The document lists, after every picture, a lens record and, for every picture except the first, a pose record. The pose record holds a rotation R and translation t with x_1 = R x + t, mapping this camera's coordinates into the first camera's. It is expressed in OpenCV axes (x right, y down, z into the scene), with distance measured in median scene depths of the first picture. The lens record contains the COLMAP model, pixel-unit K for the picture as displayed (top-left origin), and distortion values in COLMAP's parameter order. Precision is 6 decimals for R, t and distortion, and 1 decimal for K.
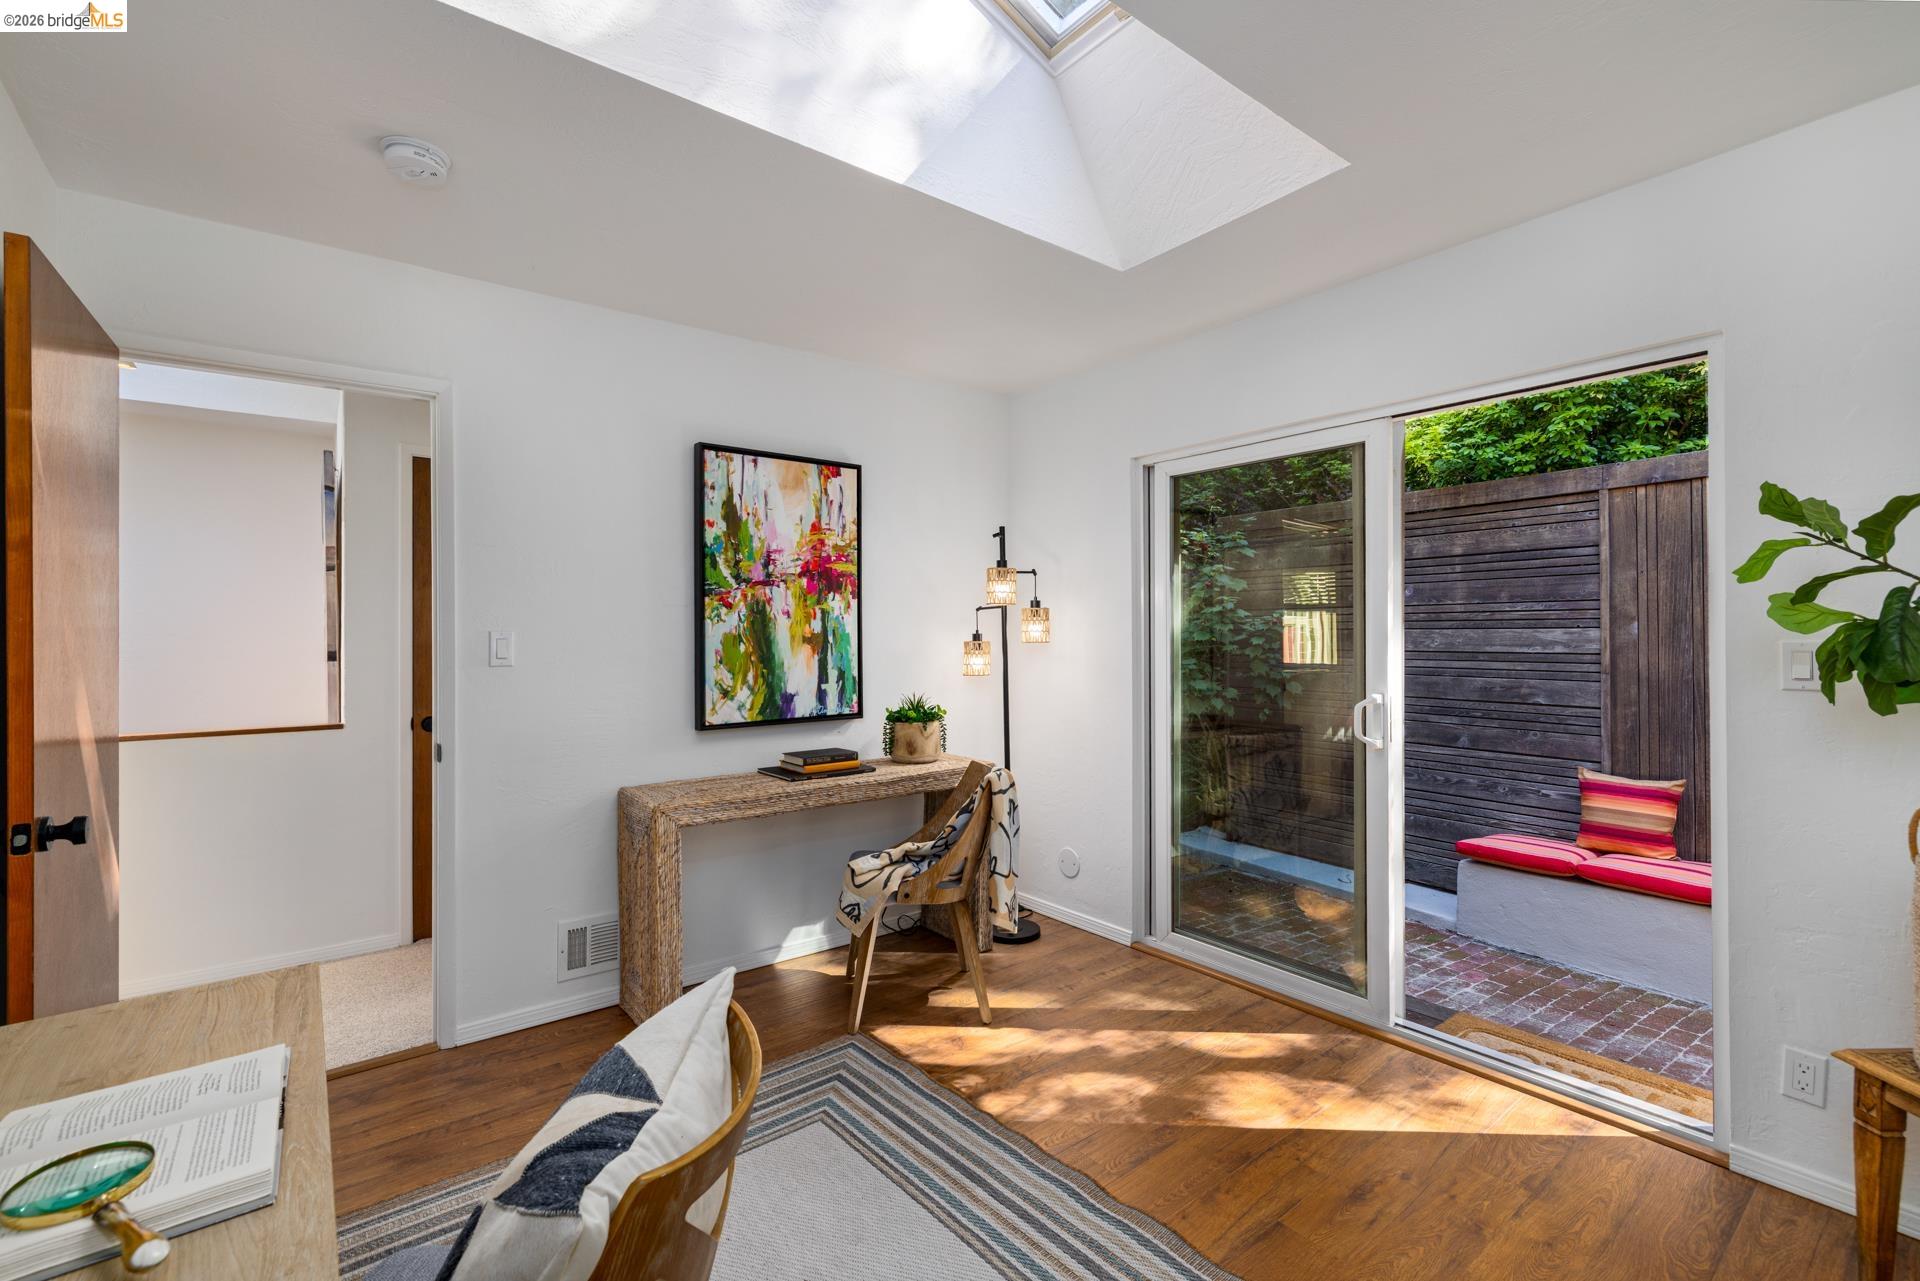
lens RADIAL K [[827.8, 0, 958.6], [0, 827.8, 630.6], [0, 0, 1]] dist [0.004625, 0.000750]
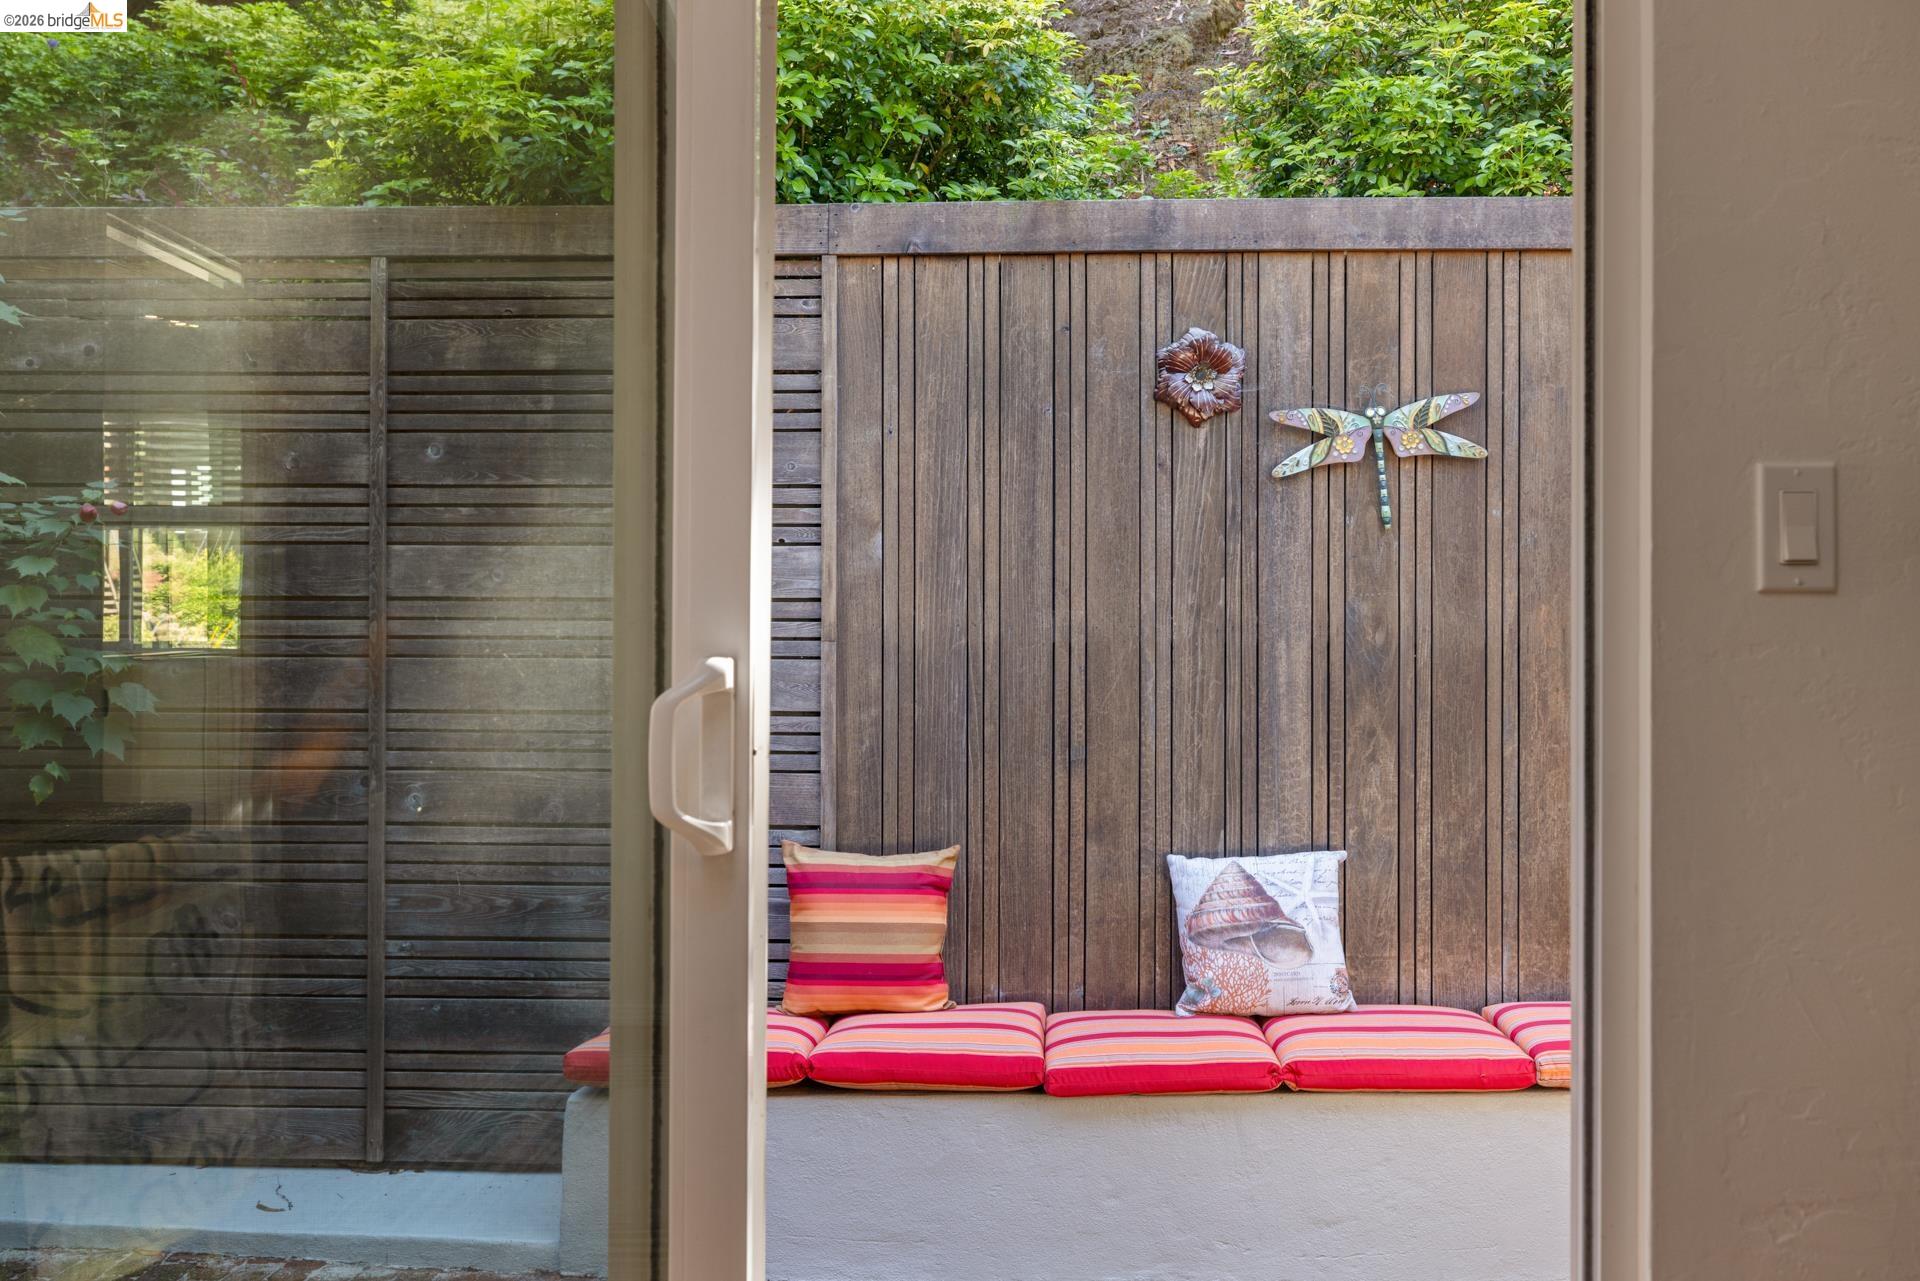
lens RADIAL K [[1691.9, 0, 984.6], [0, 1691.9, 613.2], [0, 0, 1]] dist [-0.007262, 0.002964]
pose [[0.616833, 0.005811, 0.787072, 0.068645], [-0.010623, 0.999943, 0.000943, 0.034411], [-0.787022, -0.008943, 0.616860, 0.332204]]
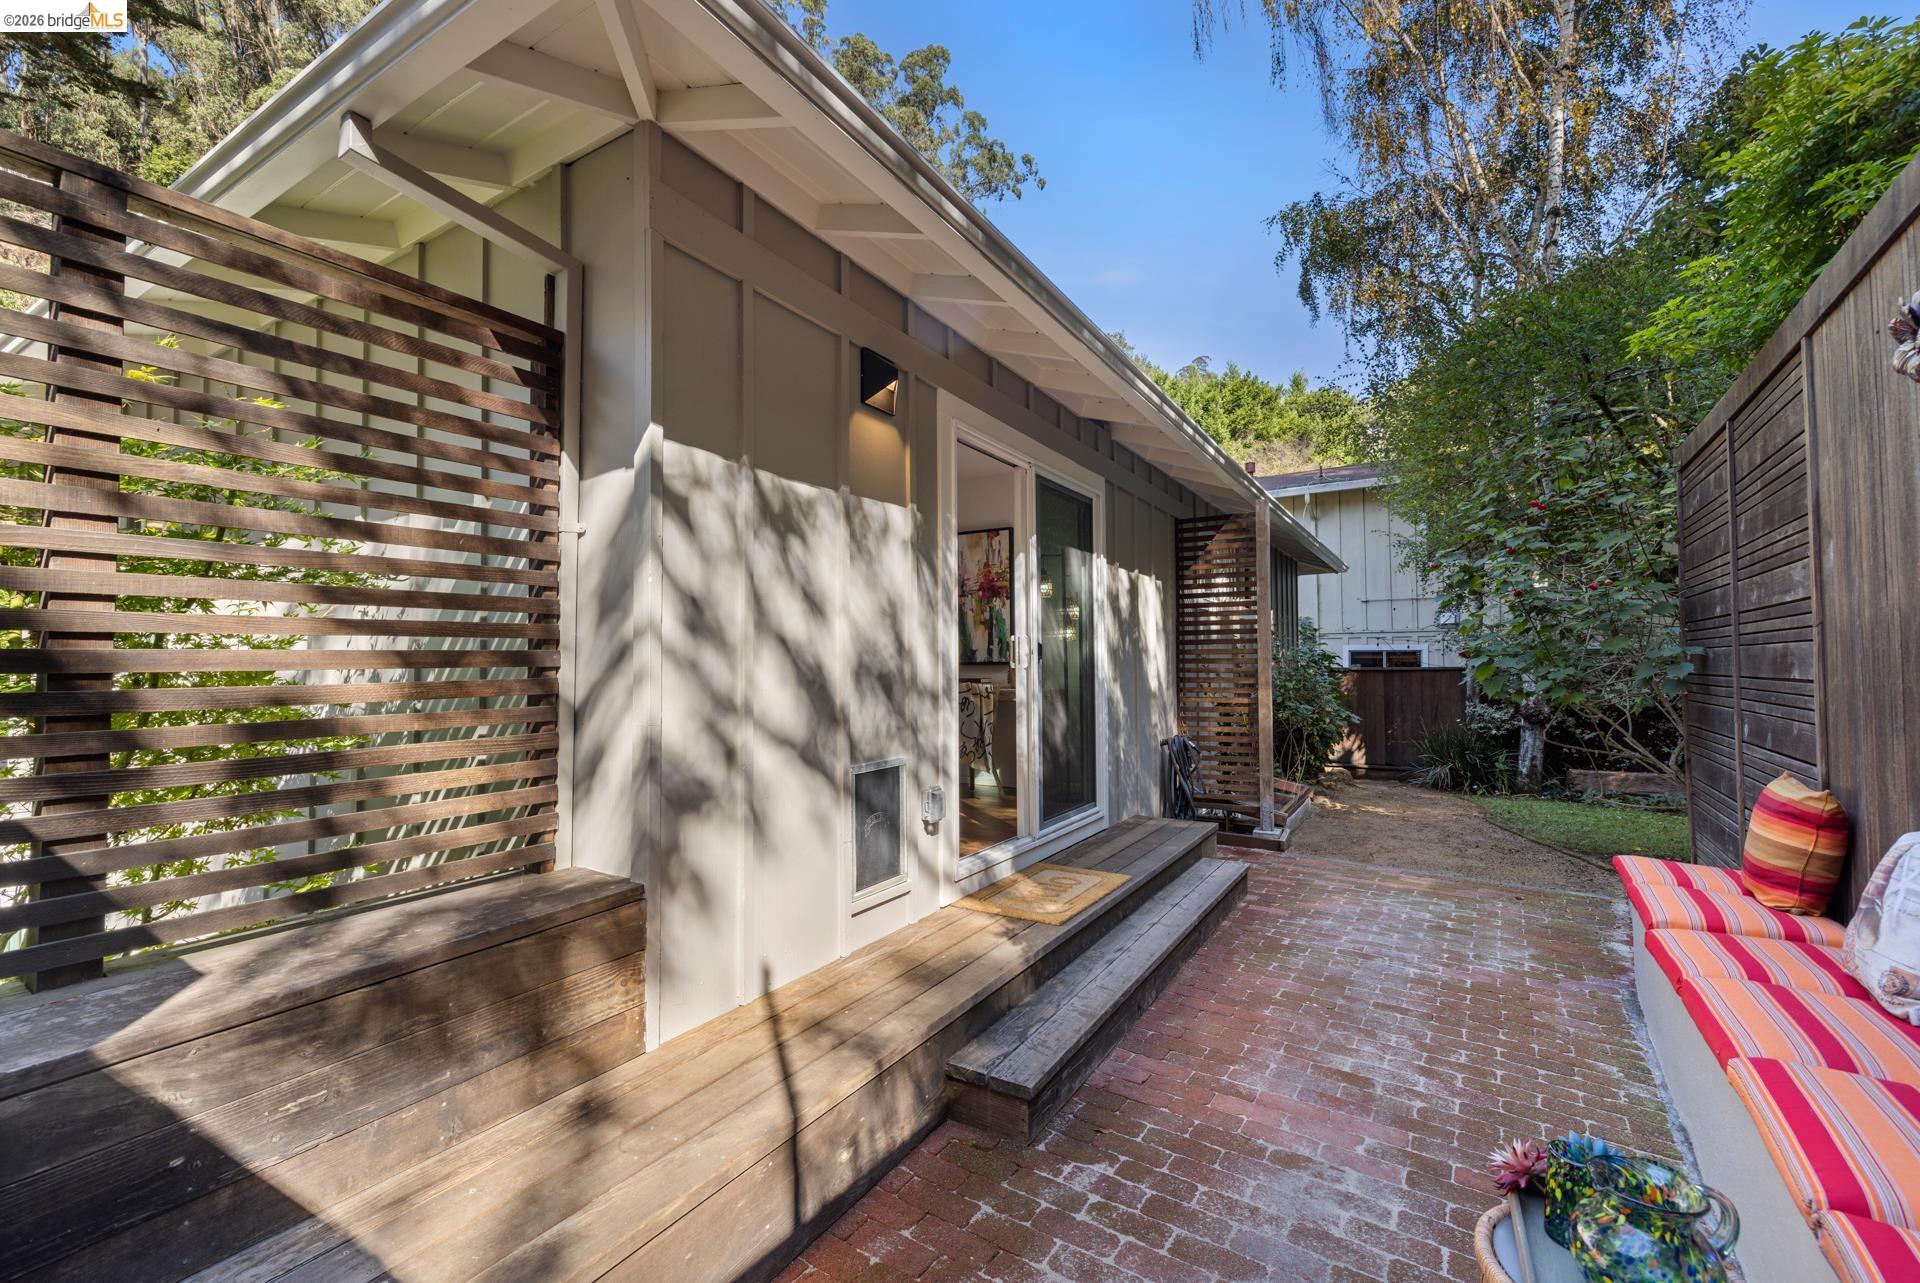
lens RADIAL K [[827.8, 0, 956.5], [0, 827.8, 647.0], [0, 0, 1]] dist [0.004625, 0.000750]
pose [[0.356201, -0.022474, -0.934139, 1.144161], [0.011085, 0.999742, -0.019826, 0.075229], [0.934344, -0.003293, 0.356358, 0.172203]]
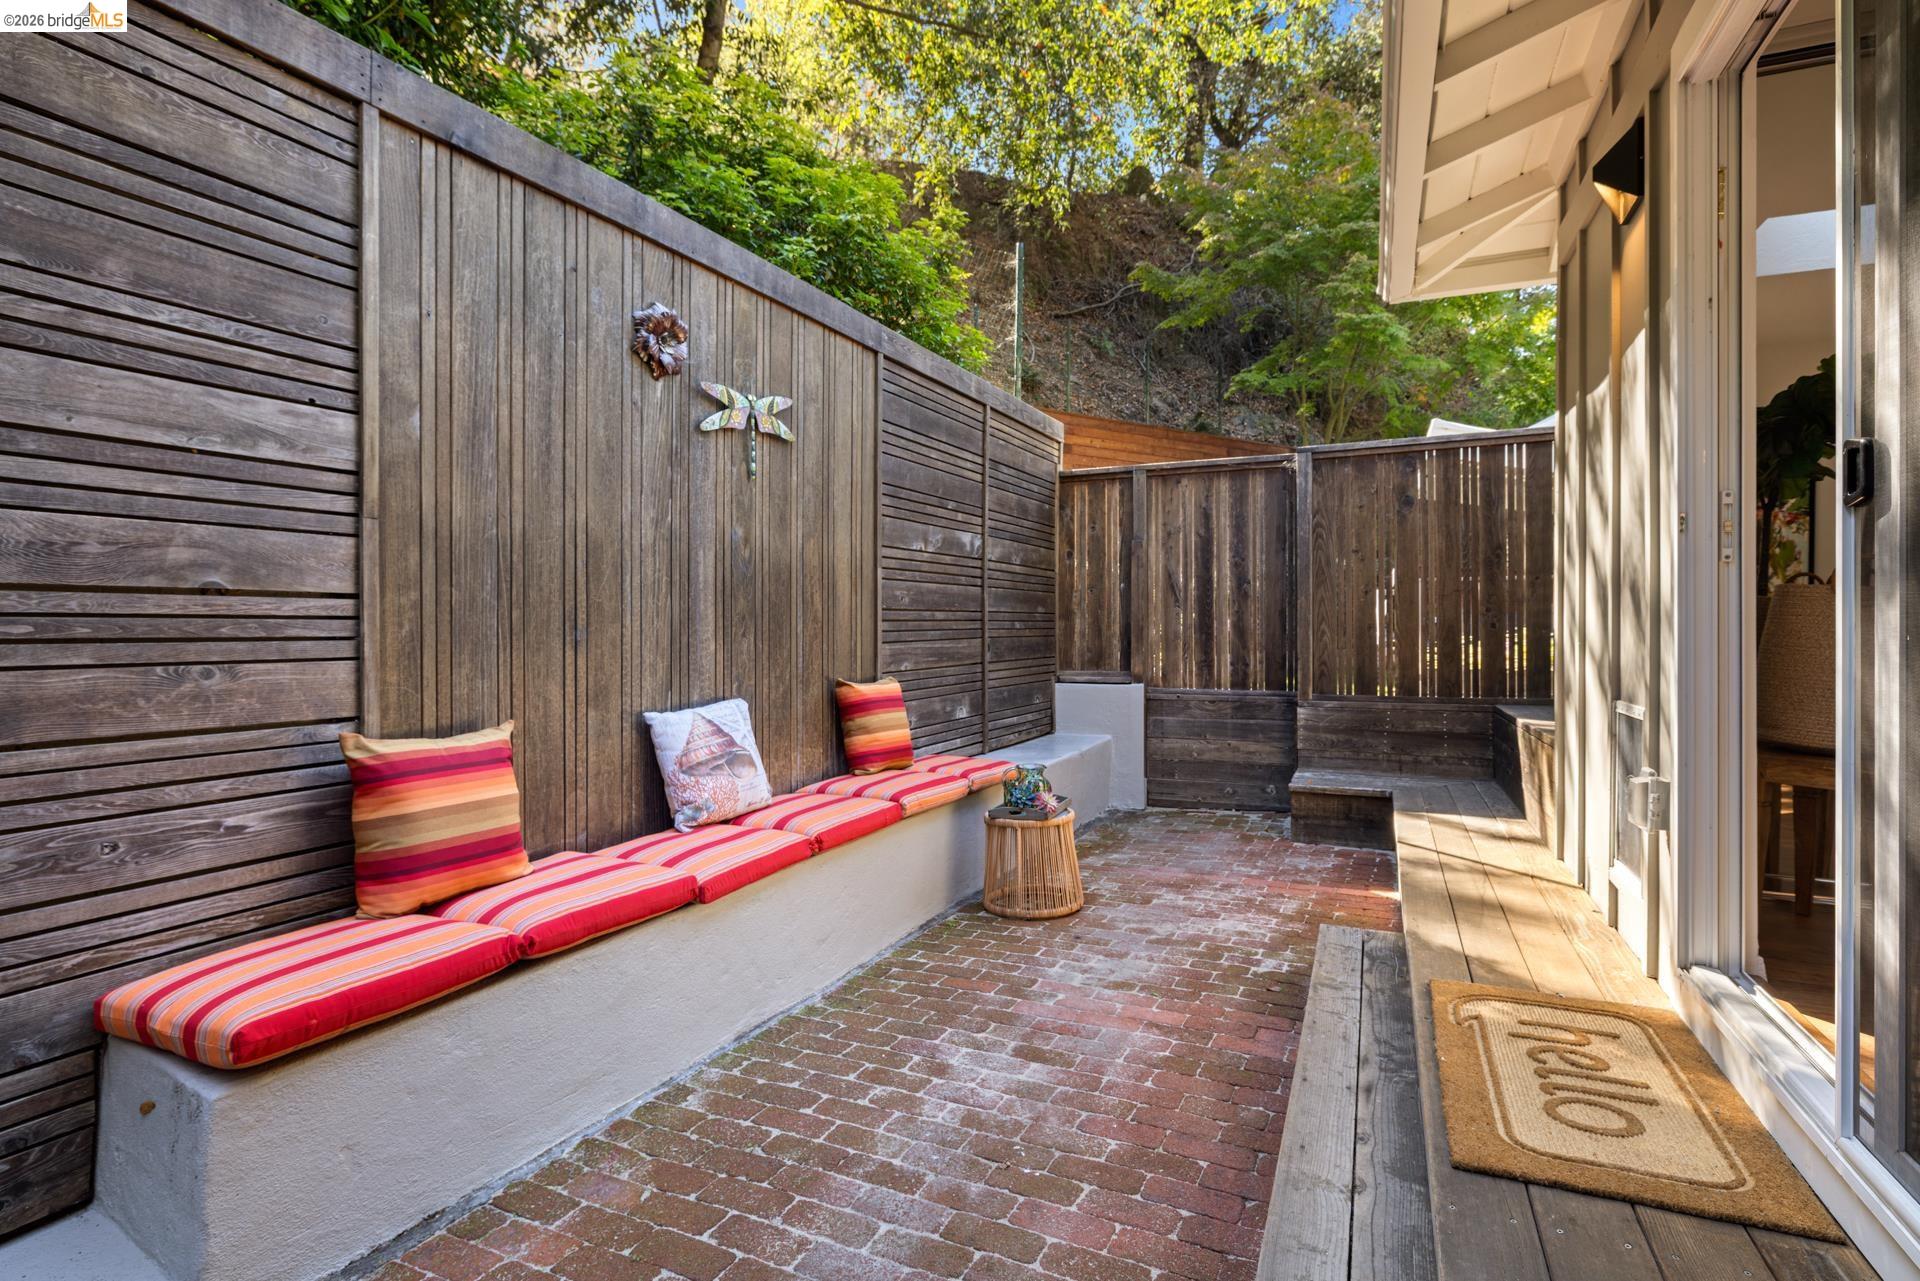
lens RADIAL K [[950.7, 0, 970.1], [0, 950.7, 629.6], [0, 0, 1]] dist [-0.009639, 0.001104]
pose [[-0.470703, -0.001523, 0.882291, 0.177898], [-0.005422, 0.999985, -0.001166, 0.112018], [-0.882275, -0.005332, -0.470704, 0.964663]]
